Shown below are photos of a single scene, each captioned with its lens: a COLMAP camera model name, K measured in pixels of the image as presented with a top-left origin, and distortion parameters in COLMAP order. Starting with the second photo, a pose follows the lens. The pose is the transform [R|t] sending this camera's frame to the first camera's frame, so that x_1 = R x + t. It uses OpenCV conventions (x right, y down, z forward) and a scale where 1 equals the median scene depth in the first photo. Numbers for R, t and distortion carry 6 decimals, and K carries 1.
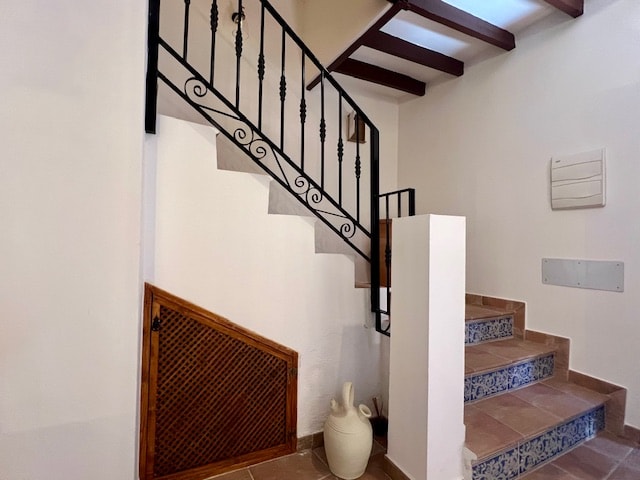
lens RADIAL K [[340.5, 0, 320.0], [0, 340.5, 240.0], [0, 0, 1]] dist [-0.000042, -0.000011]
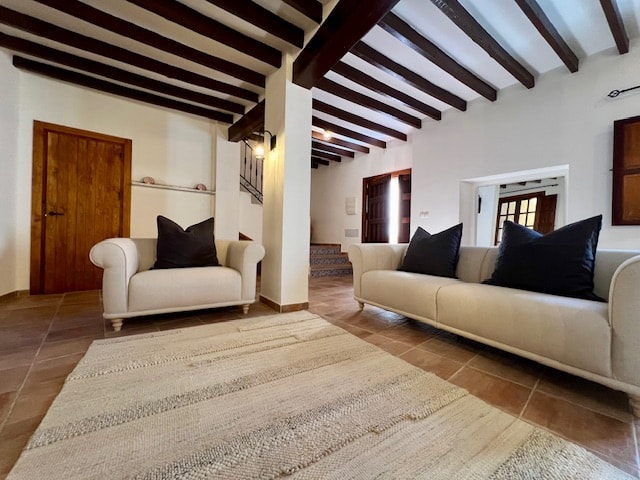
lens RADIAL K [[258.1, 0, 320.0], [0, 258.1, 240.0], [0, 0, 1]] dist [0.000399, 0.000030]
pose [[0.989252, 0.009484, 0.145914, 0.056652], [-0.012169, 0.999773, 0.017517, 0.119027], [-0.145715, -0.019104, 0.989142, -1.472123]]
